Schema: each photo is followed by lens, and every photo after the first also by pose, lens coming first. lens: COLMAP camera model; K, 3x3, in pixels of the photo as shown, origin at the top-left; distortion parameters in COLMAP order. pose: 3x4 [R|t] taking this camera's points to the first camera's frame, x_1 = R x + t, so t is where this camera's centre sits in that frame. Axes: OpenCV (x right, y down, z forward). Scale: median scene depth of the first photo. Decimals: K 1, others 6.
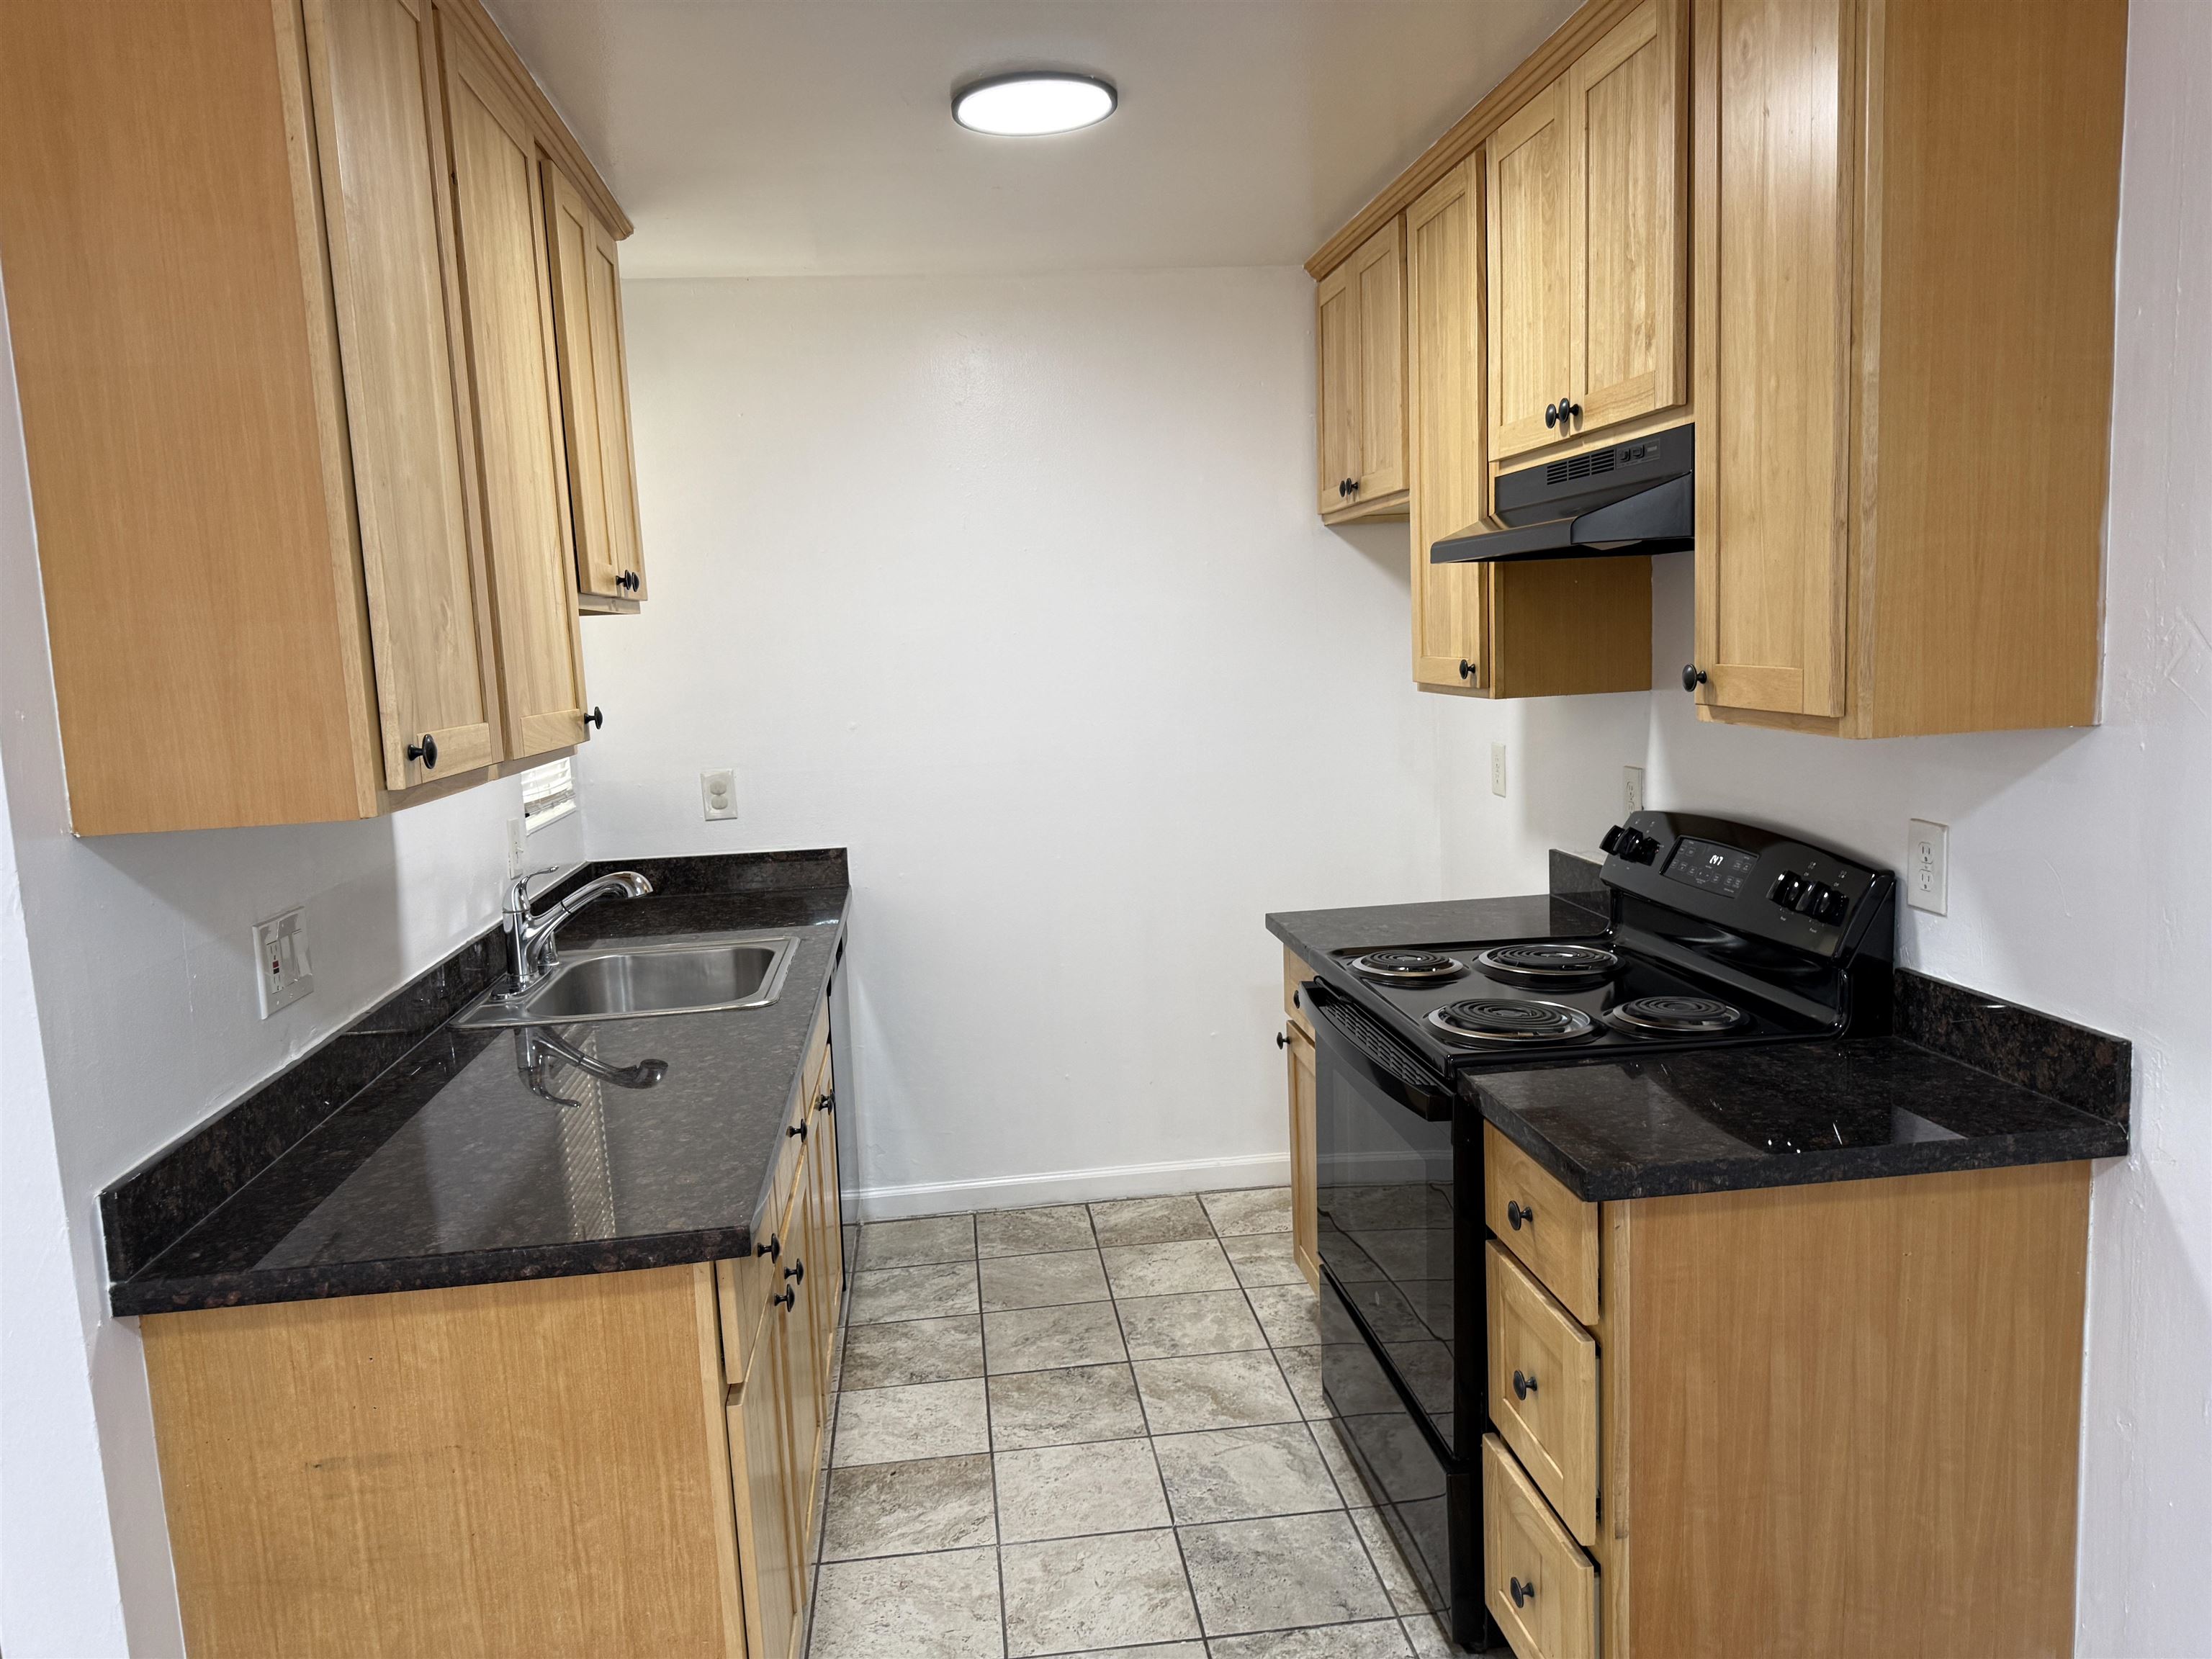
lens RADIAL K [[1613.8, 0, 1108.4], [0, 1613.8, 829.9], [0, 0, 1]] dist [-0.007460, -0.003761]
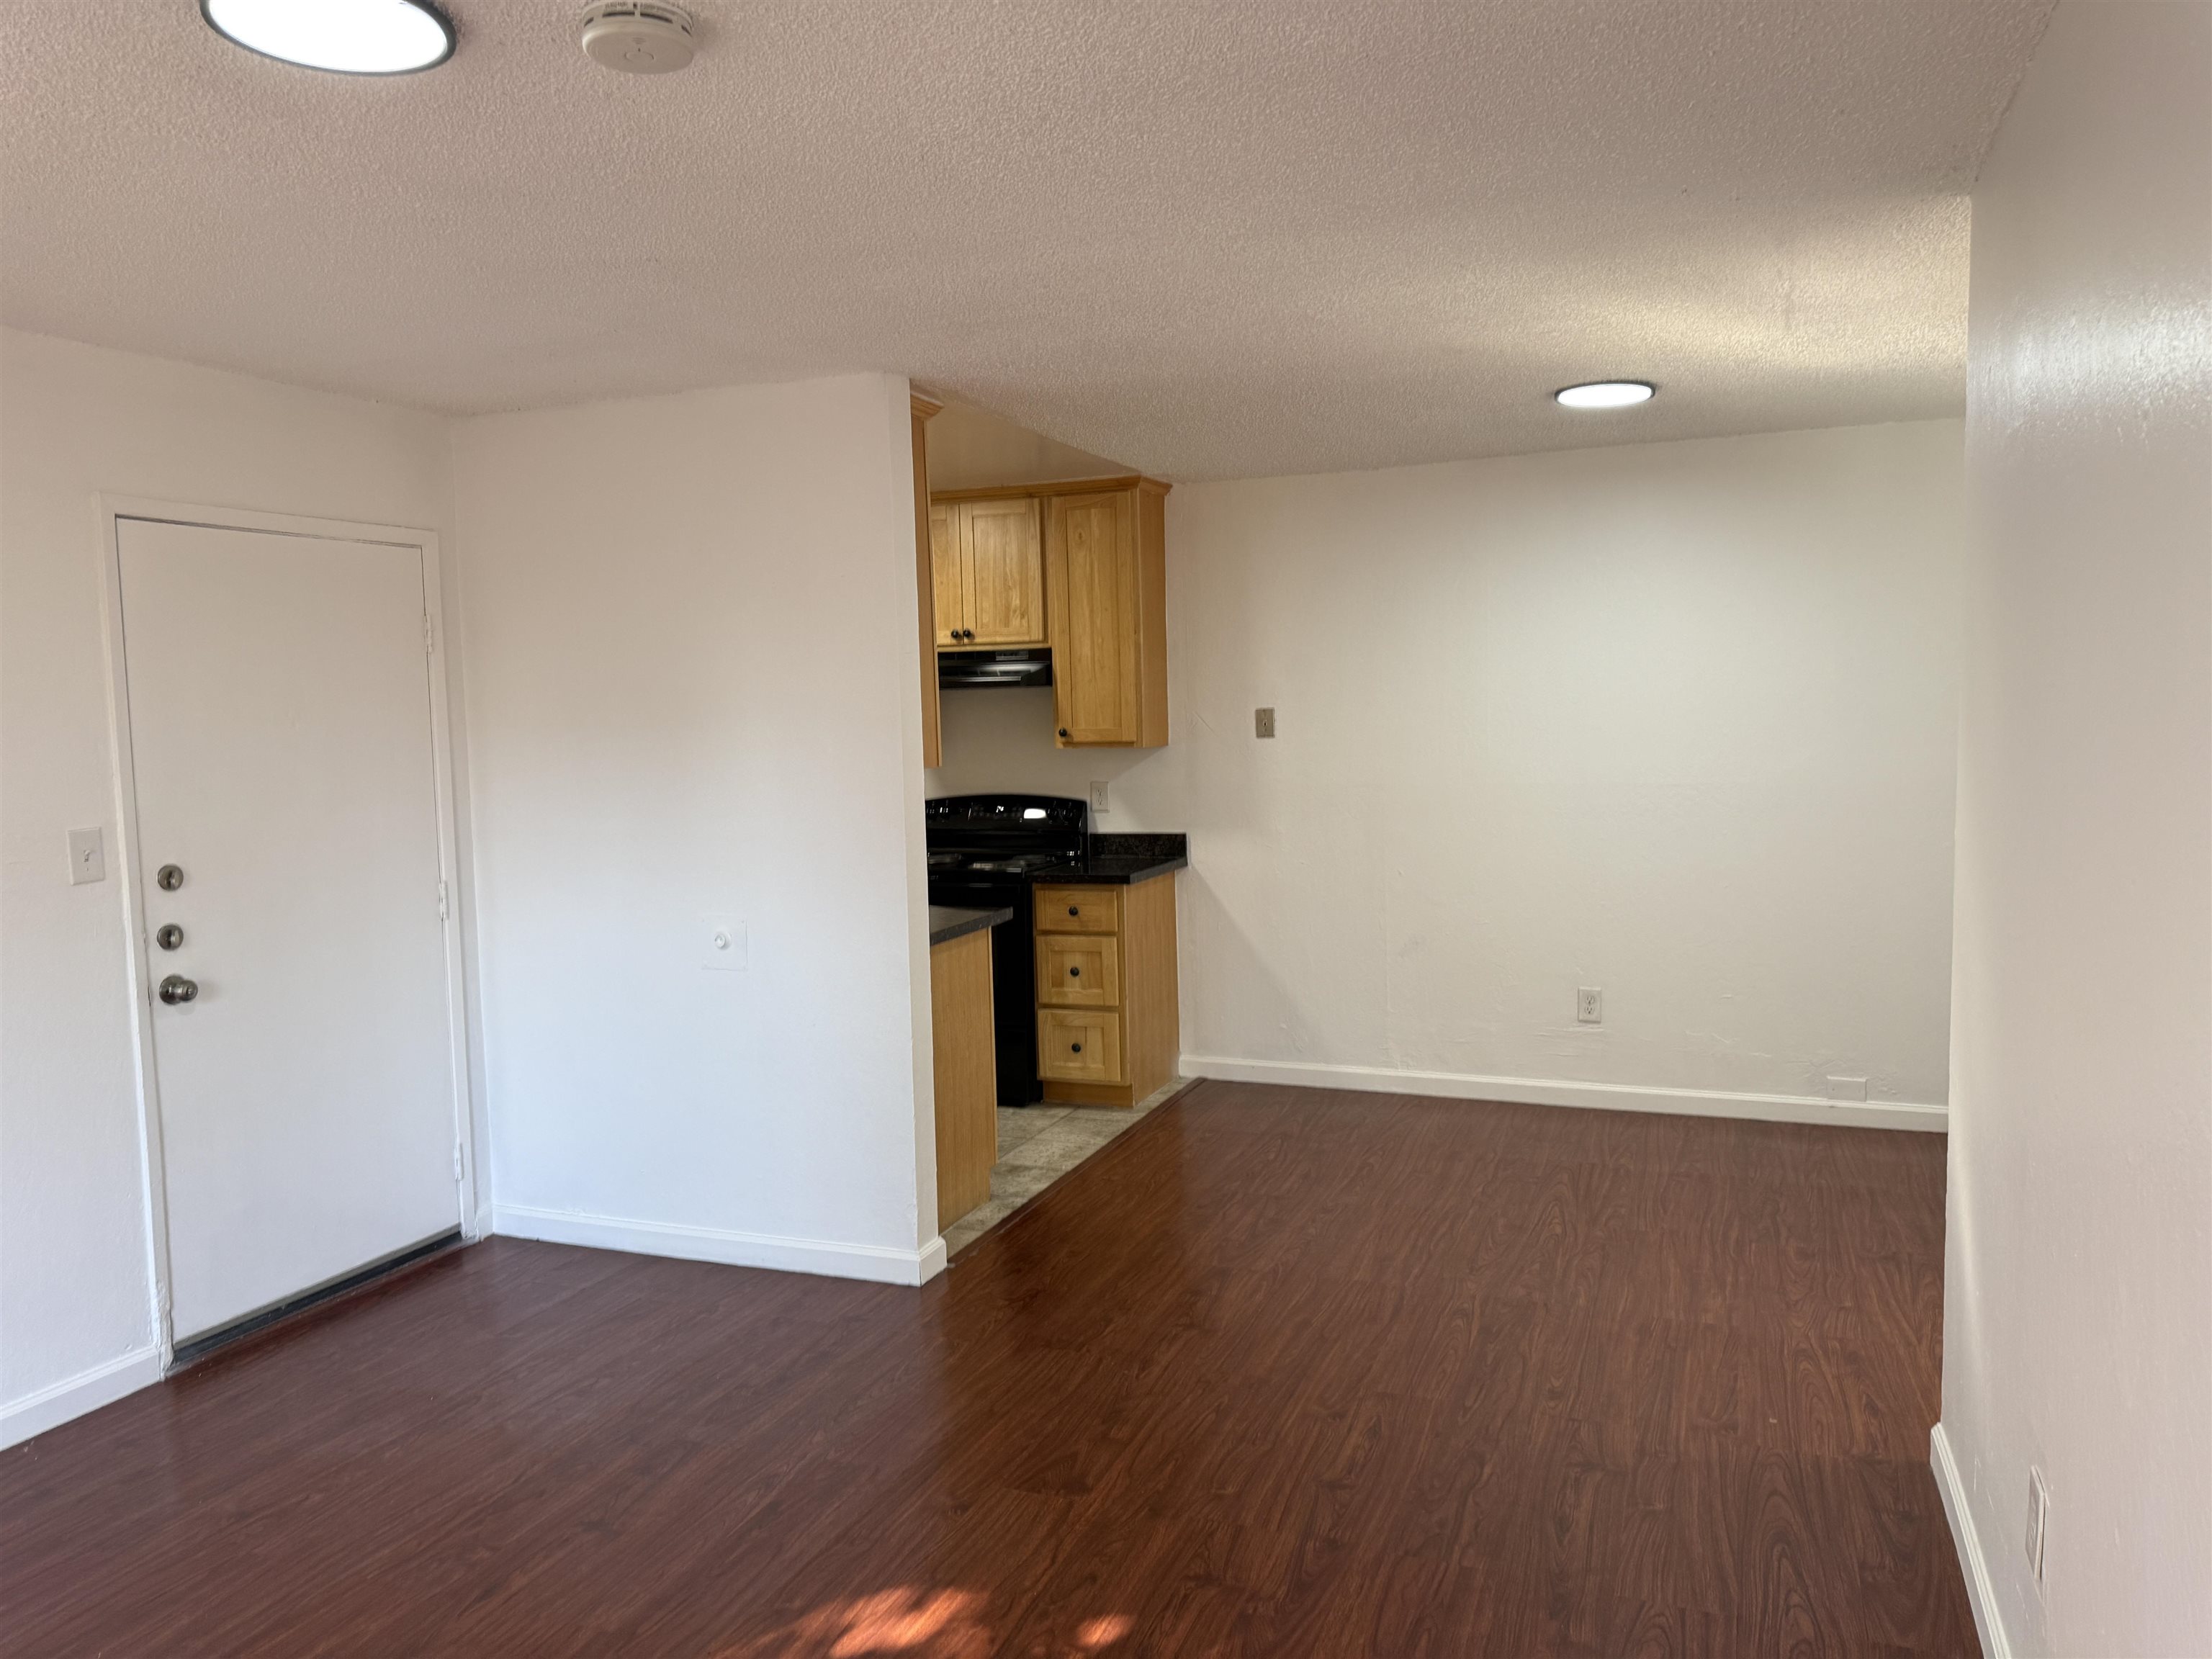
lens RADIAL K [[1613.8, 0, 1106.7], [0, 1613.8, 831.7], [0, 0, 1]] dist [-0.007460, -0.003761]
pose [[0.461280, -0.032533, 0.886658, -2.231098], [0.116454, 0.992902, -0.024153, 0.166787], [-0.879579, 0.114396, 0.461795, -0.419262]]
